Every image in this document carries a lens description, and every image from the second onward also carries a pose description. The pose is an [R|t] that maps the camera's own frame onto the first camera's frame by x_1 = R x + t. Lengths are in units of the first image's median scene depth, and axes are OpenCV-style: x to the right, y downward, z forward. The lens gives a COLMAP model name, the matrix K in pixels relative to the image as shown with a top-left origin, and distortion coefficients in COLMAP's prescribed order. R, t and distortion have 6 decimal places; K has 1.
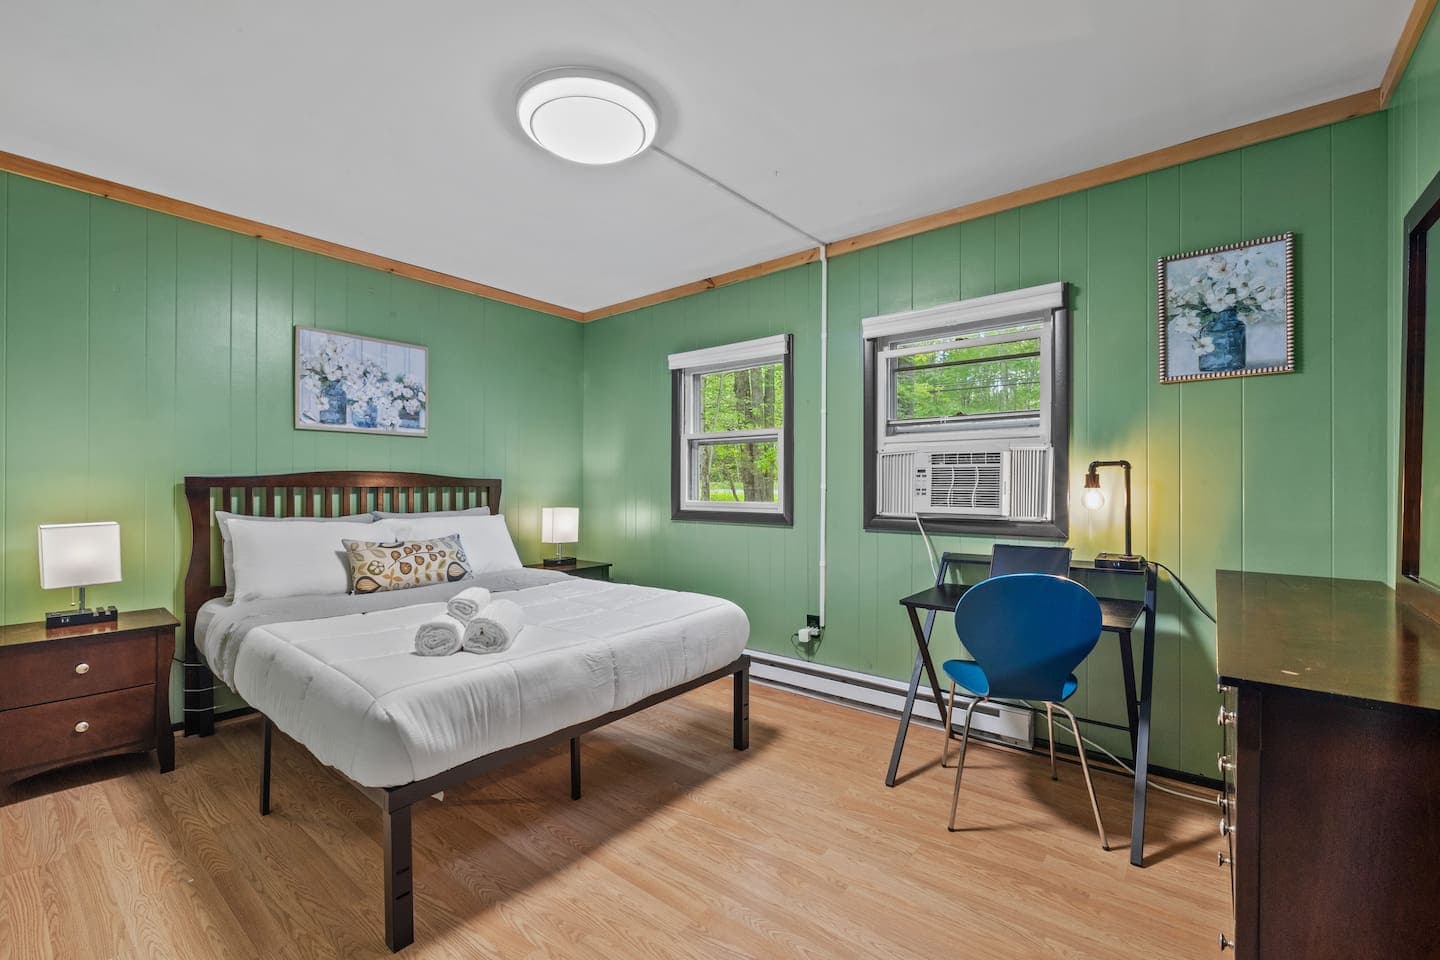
lens RADIAL K [[611.0, 0, 709.3], [0, 611.0, 482.9], [0, 0, 1]] dist [-0.001669, -0.000461]
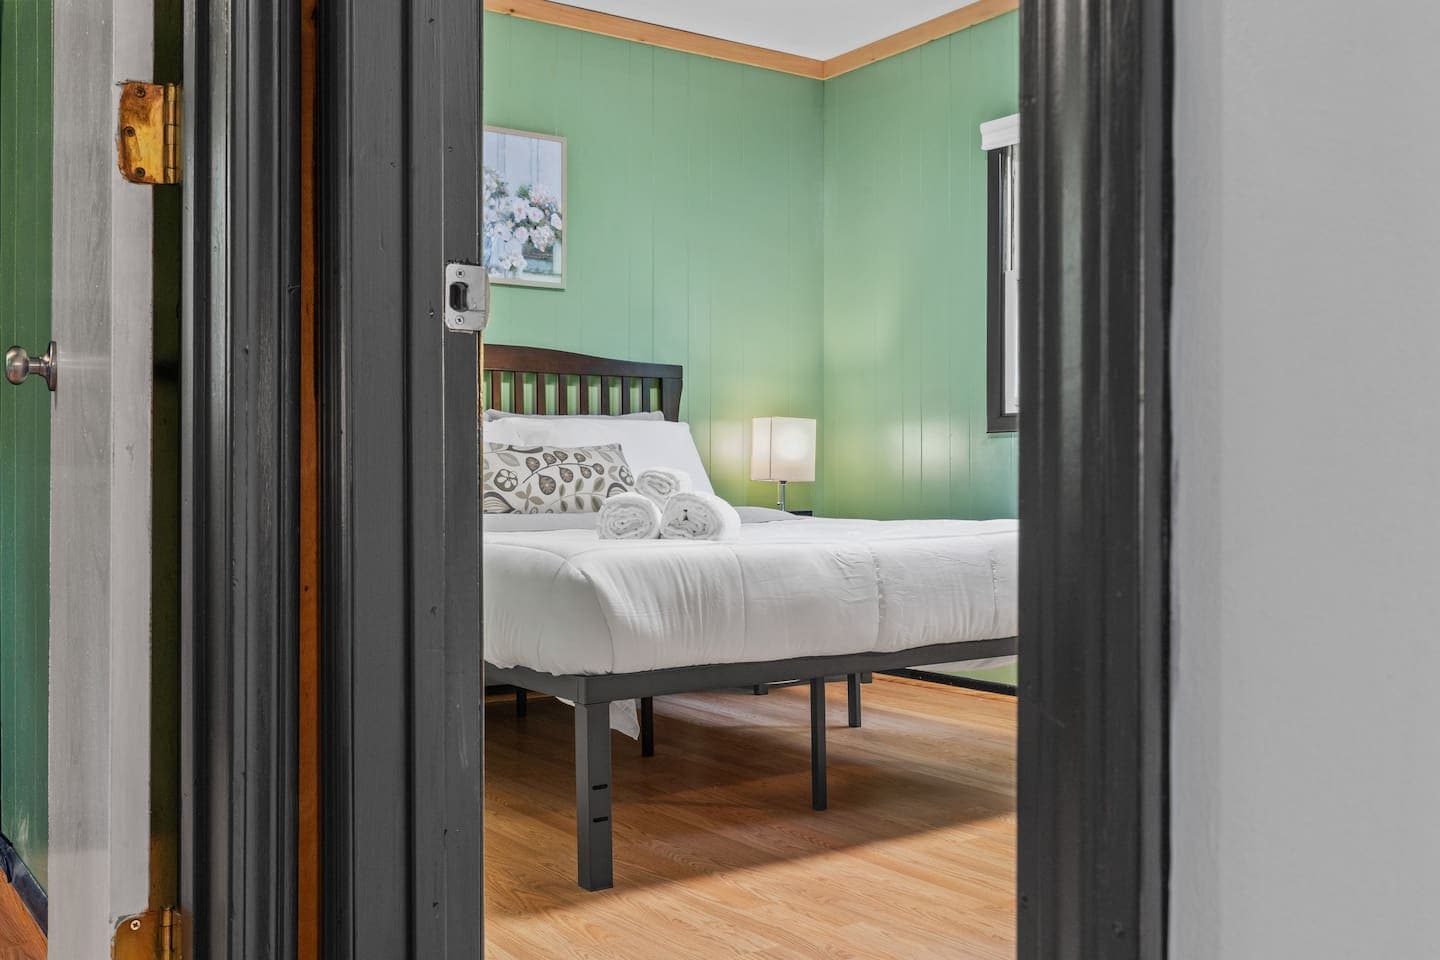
lens RADIAL K [[1406.8, 0, 710.7], [0, 1406.8, 471.9], [0, 0, 1]] dist [0.014713, 0.003338]
pose [[0.961503, -0.002834, -0.274780, 0.052996], [0.002612, 0.999996, -0.001173, 0.117908], [0.274782, 0.000410, 0.961506, -0.306738]]
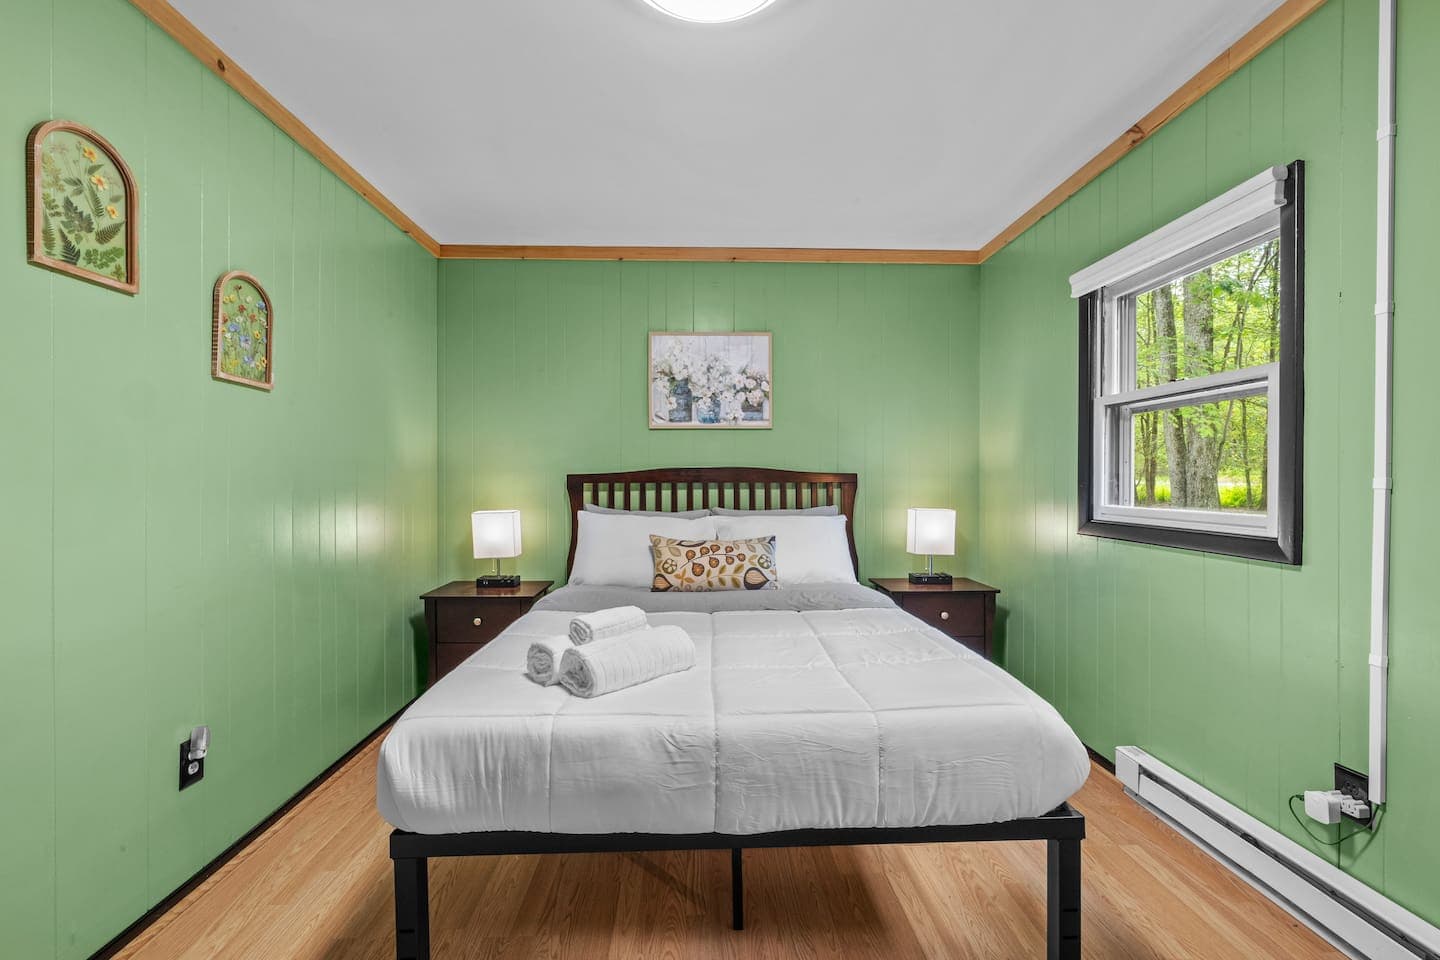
lens RADIAL K [[611.0, 0, 709.3], [0, 611.0, 482.9], [0, 0, 1]] dist [-0.001669, -0.000461]
pose [[0.658793, 0.001373, -0.752323, 0.201963], [0.005469, 0.999963, 0.006614, 0.000407], [0.752304, -0.008472, 0.658762, 0.362521]]
